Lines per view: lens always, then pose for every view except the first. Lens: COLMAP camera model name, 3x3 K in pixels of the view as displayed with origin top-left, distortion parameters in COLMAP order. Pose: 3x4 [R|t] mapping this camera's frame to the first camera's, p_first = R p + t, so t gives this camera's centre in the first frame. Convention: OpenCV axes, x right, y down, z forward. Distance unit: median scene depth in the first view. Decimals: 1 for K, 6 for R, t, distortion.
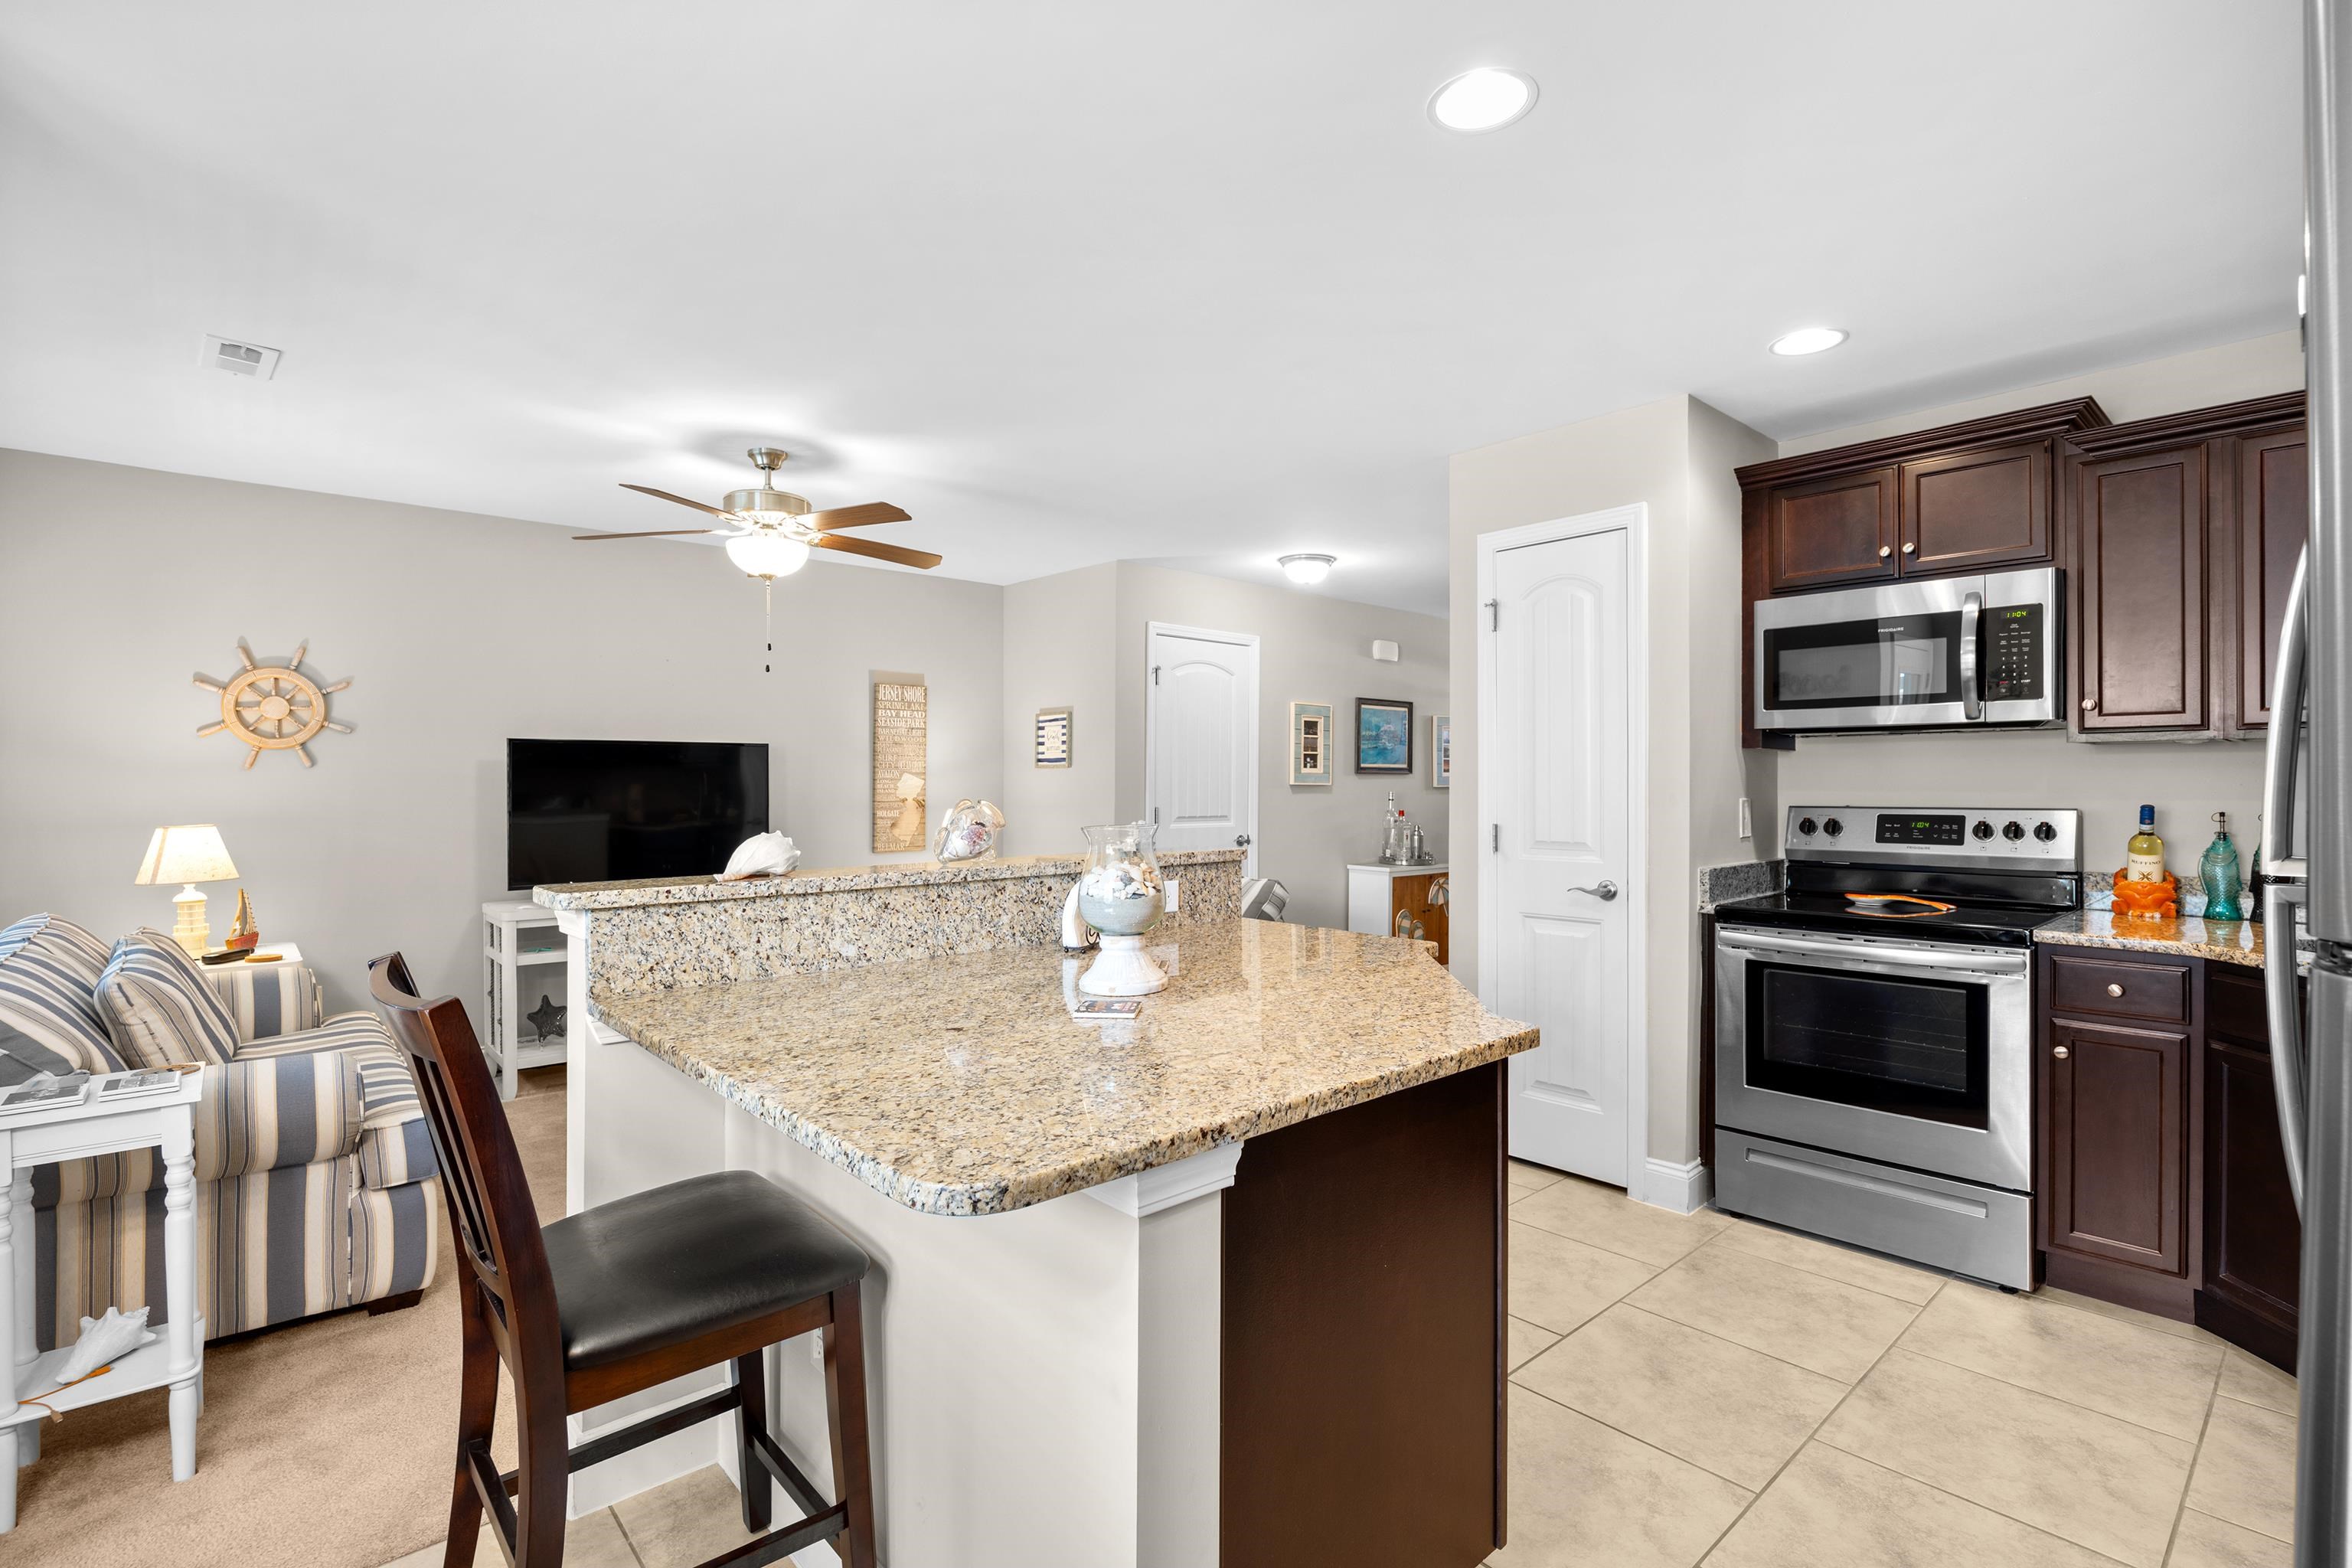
lens RADIAL K [[1096.4, 0, 1180.1], [0, 1096.4, 776.9], [0, 0, 1]] dist [-0.012053, -0.000761]
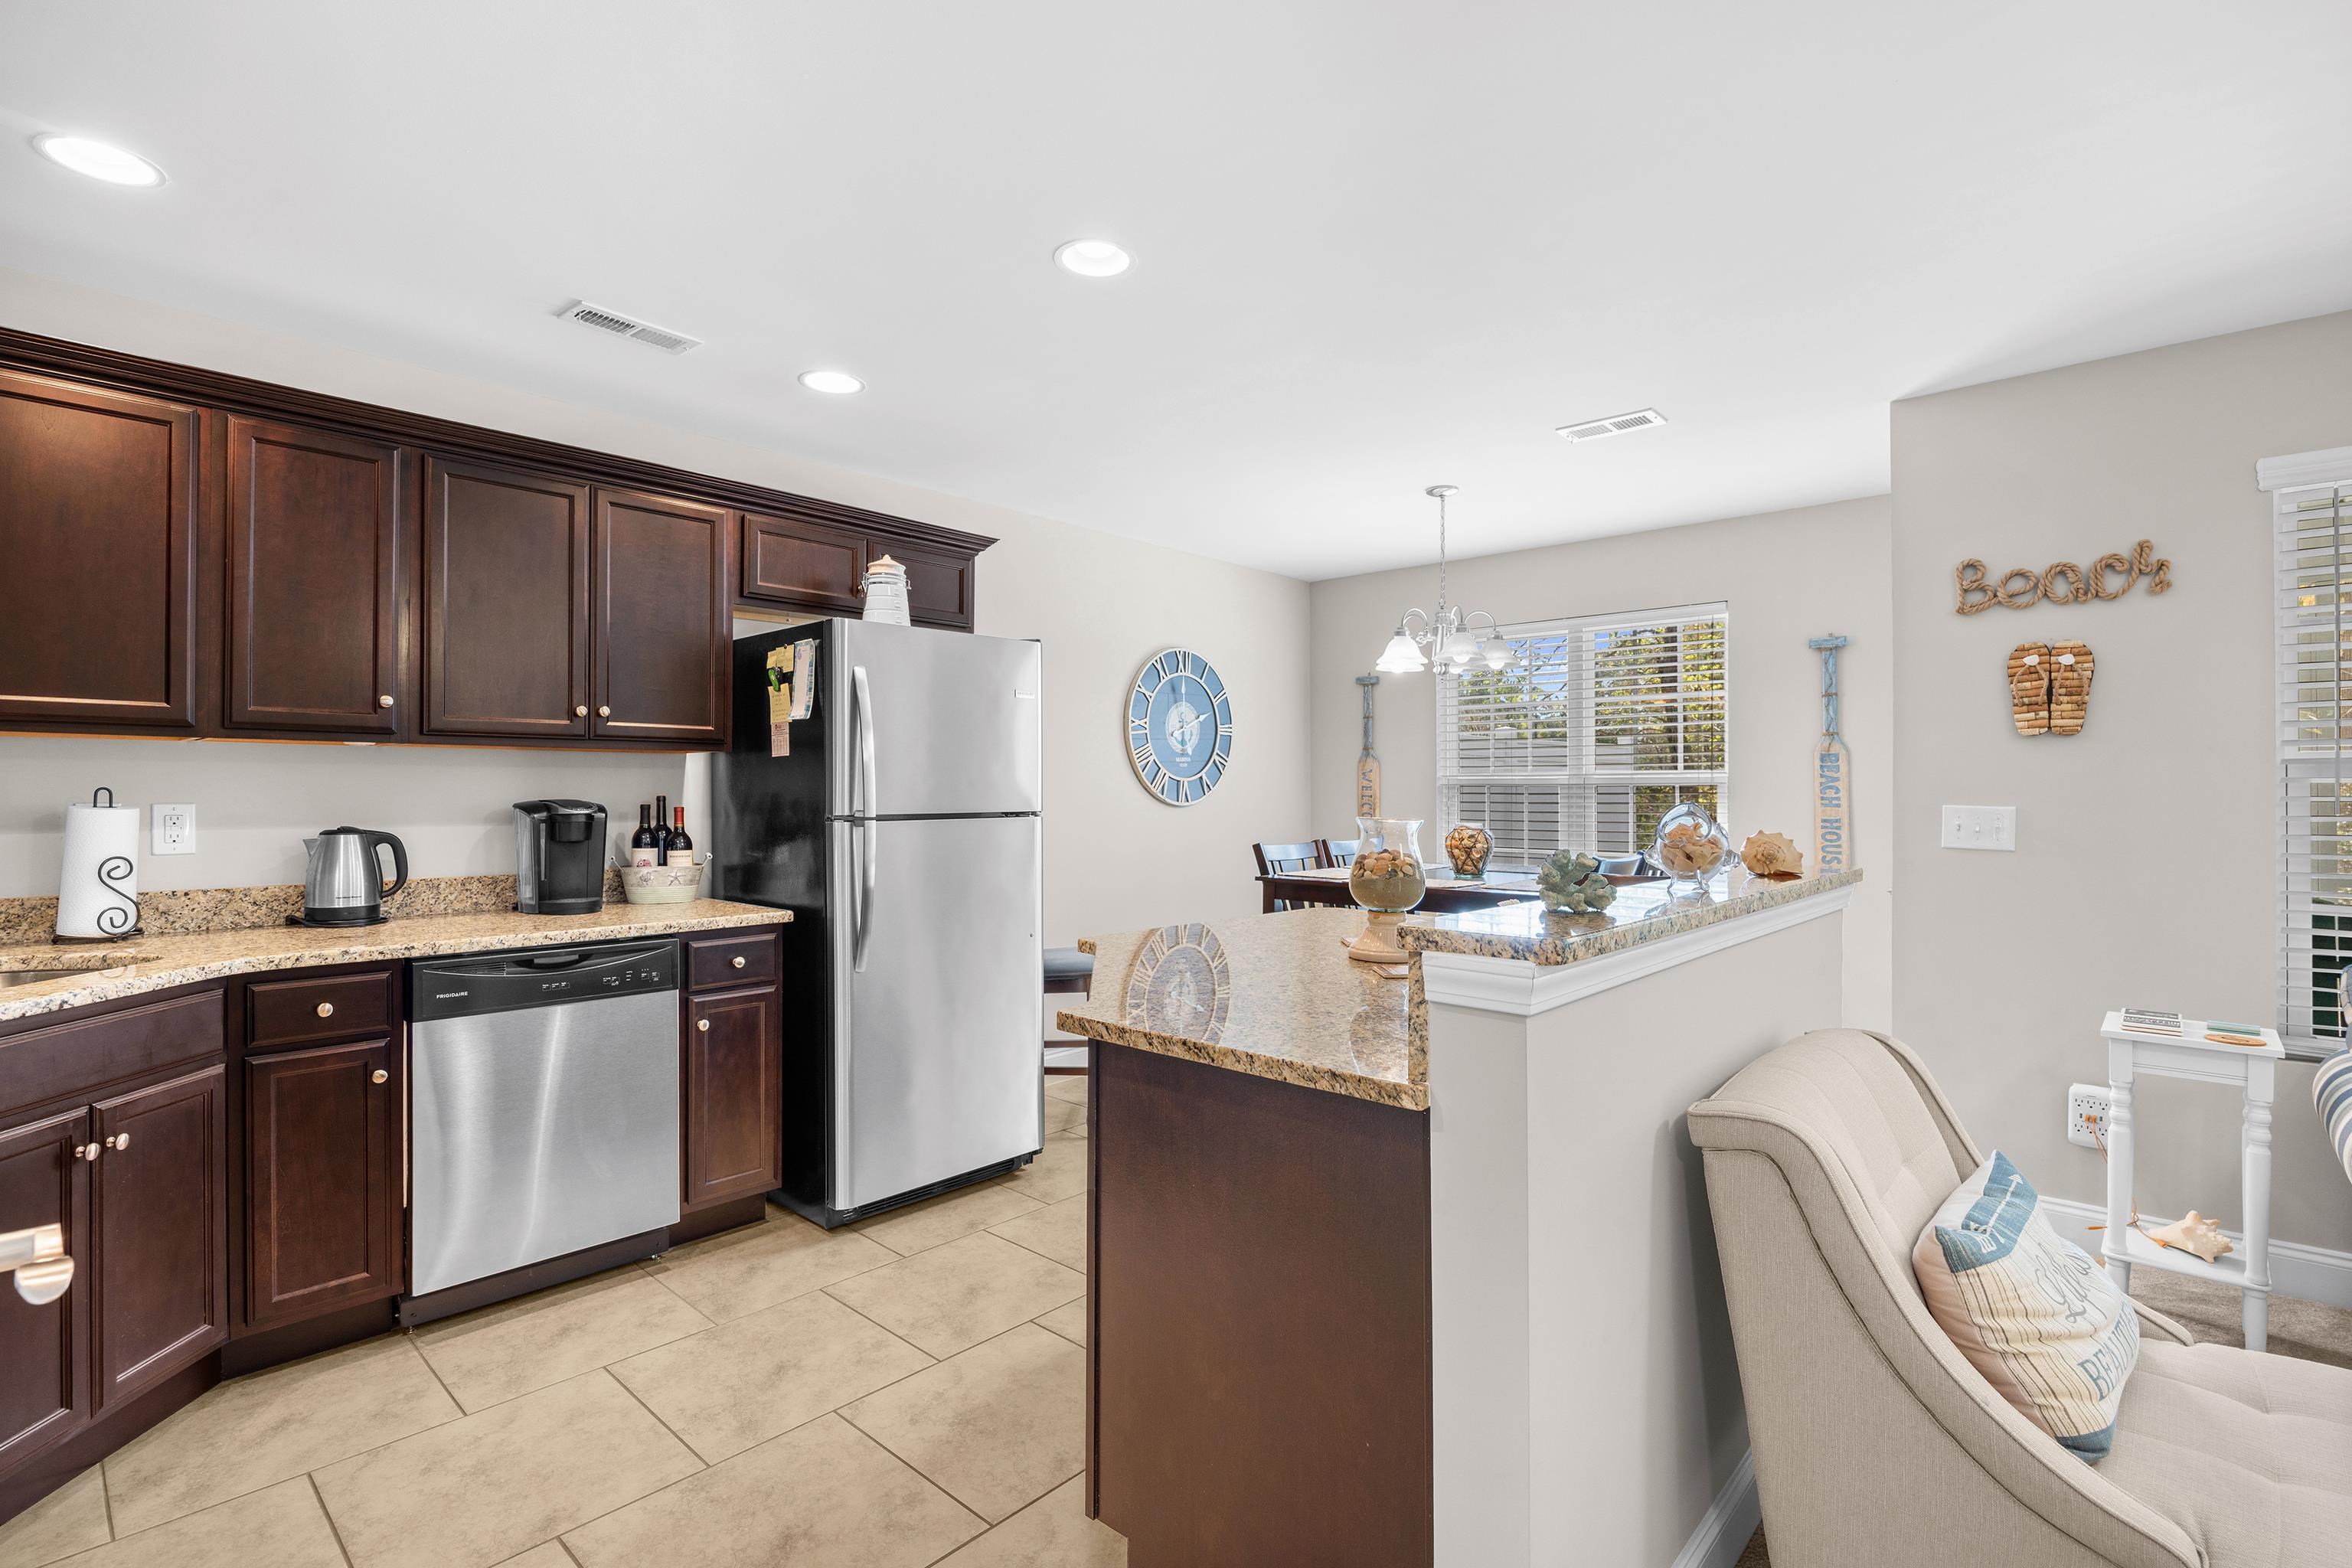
lens RADIAL K [[1096.4, 0, 1178.6], [0, 1096.4, 782.8], [0, 0, 1]] dist [-0.012053, -0.000761]
pose [[-0.993479, -0.000381, -0.114014, 0.195670], [0.001245, 0.999899, -0.014185, 0.015936], [0.114008, -0.014235, -0.993378, 1.392669]]
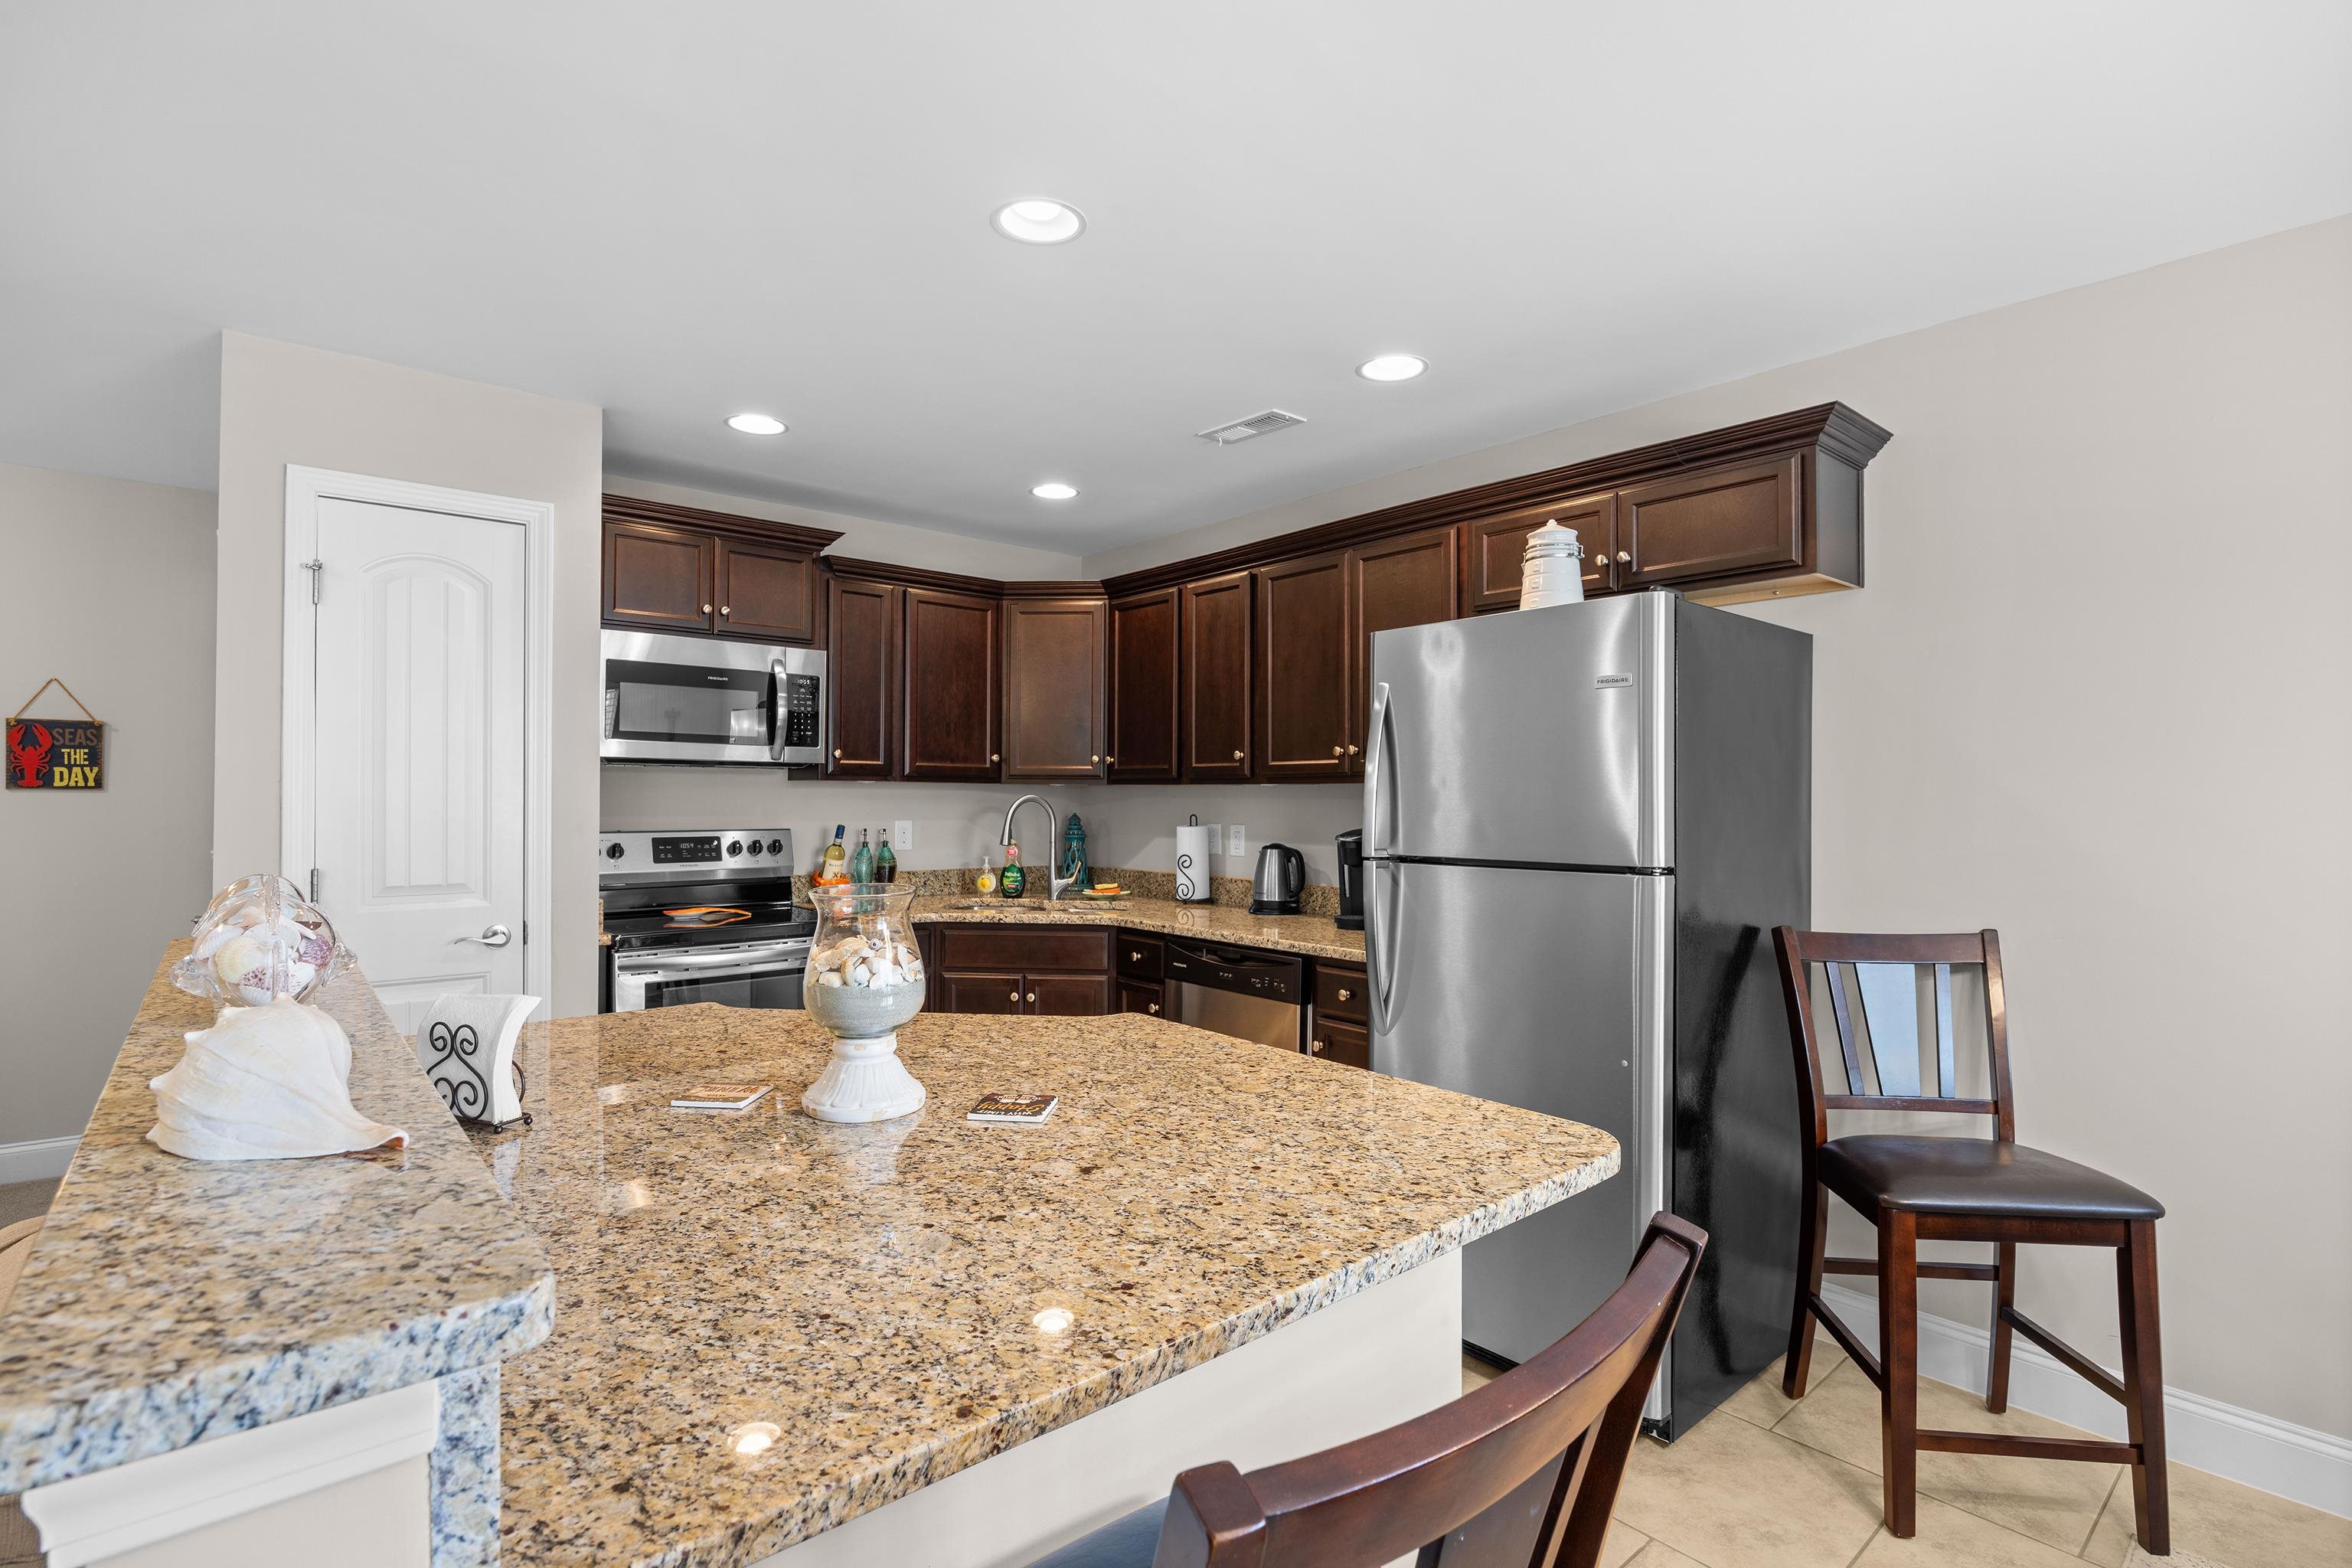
lens RADIAL K [[1096.4, 0, 1168.8], [0, 1096.4, 797.8], [0, 0, 1]] dist [-0.012053, -0.000761]
pose [[0.013856, 0.002845, 0.999900, -0.515205], [-0.011418, 0.999931, -0.002687, -0.010557], [-0.999839, -0.011380, 0.013887, 0.510849]]
